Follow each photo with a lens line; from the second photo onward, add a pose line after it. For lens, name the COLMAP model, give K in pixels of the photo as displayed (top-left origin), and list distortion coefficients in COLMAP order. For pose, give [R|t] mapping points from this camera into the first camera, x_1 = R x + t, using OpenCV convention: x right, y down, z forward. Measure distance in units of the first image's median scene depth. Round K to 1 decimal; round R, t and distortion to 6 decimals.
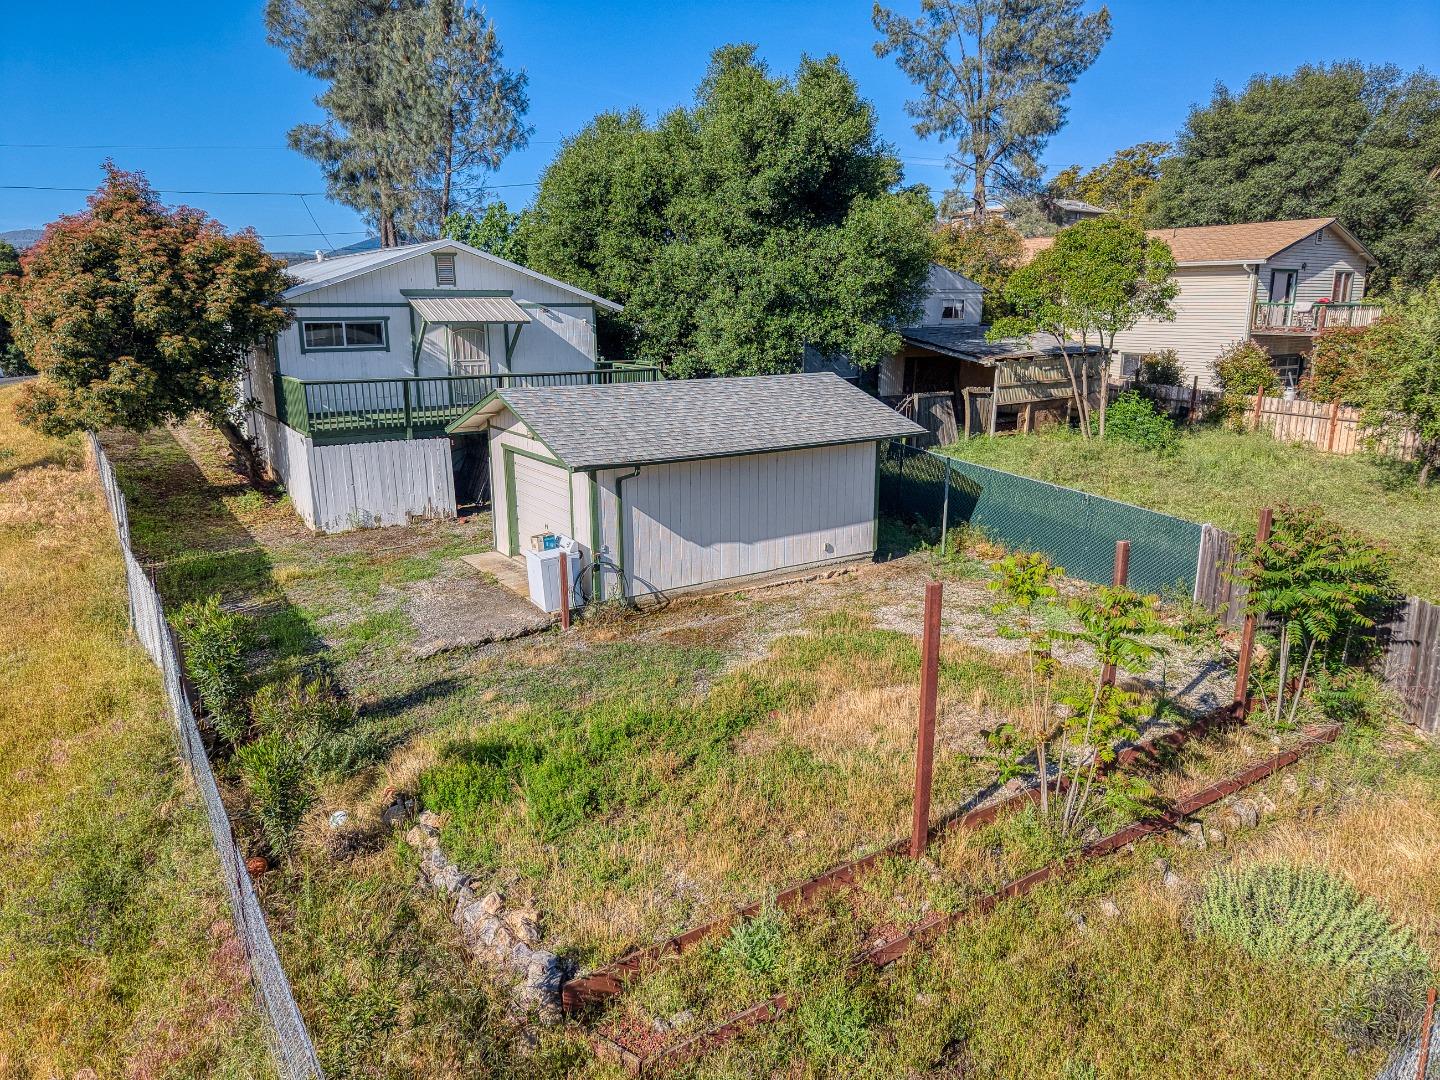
lens RADIAL K [[960.9, 0, 724.3], [0, 960.9, 544.7], [0, 0, 1]] dist [0.012385, -0.010695]
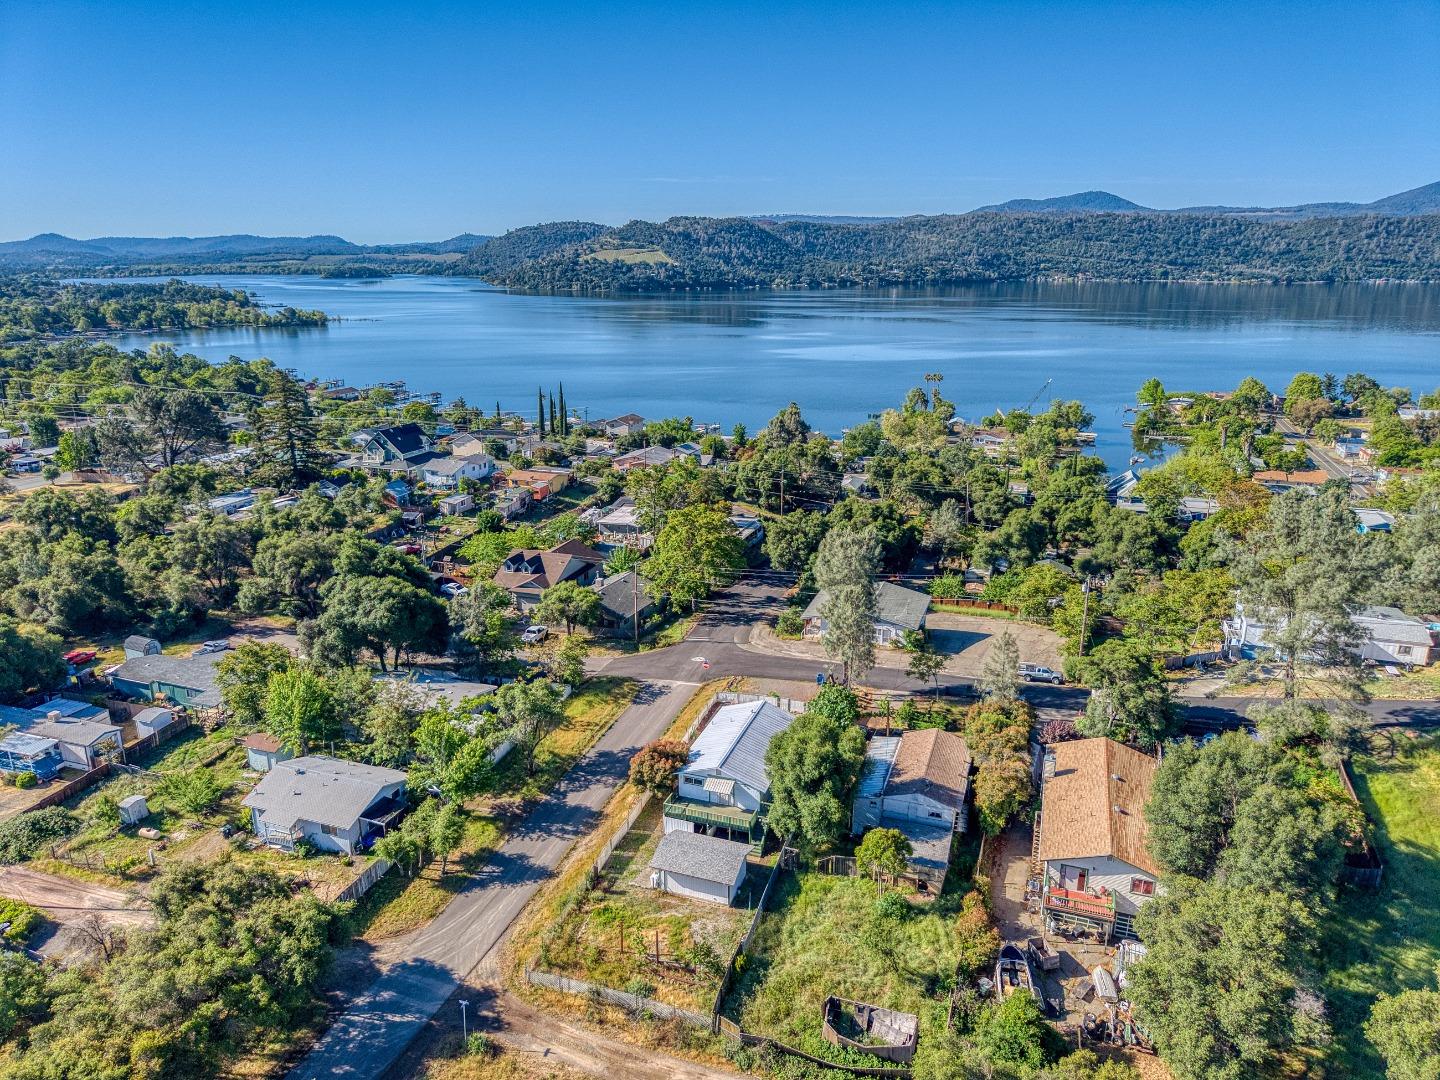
lens RADIAL K [[960.9, 0, 722.5], [0, 960.9, 537.6], [0, 0, 1]] dist [0.012385, -0.010695]
pose [[0.579802, 0.214055, -0.786136, 2.848806], [-0.193886, 0.973403, 0.122048, -1.890863], [0.791352, 0.081657, 0.605883, -1.526654]]
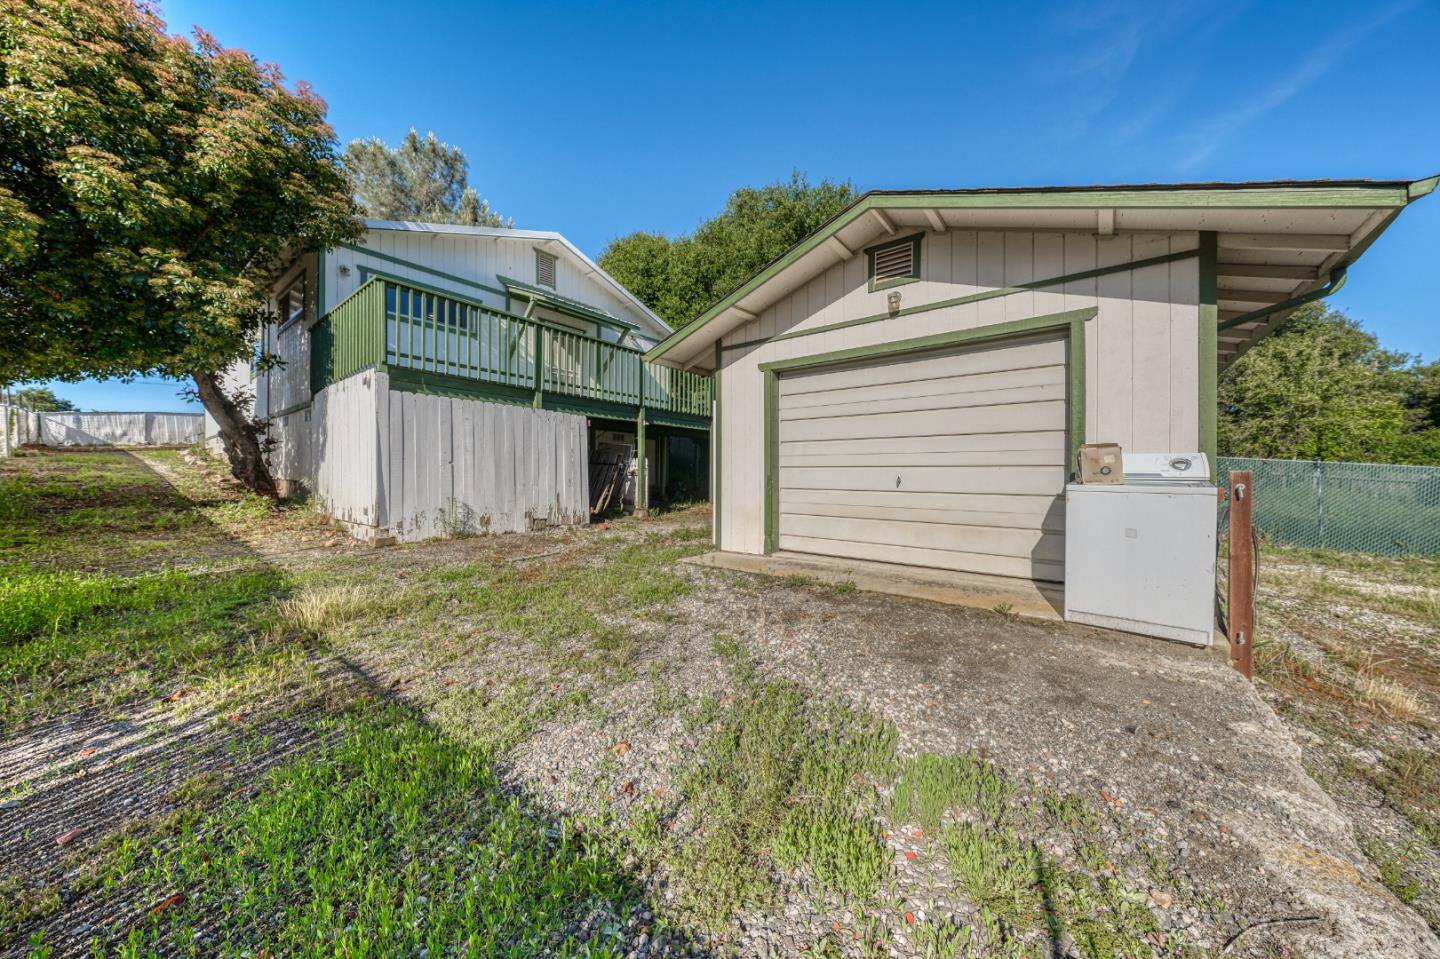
lens RADIAL K [[488.5, 0, 723.2], [0, 488.5, 477.0], [0, 0, 1]] dist [0.002588, 0.000125]
pose [[0.955883, 0.001650, 0.293744, -0.312769], [0.067169, 0.972263, -0.224038, 0.029507], [-0.285966, 0.233884, 0.929259, 0.662930]]
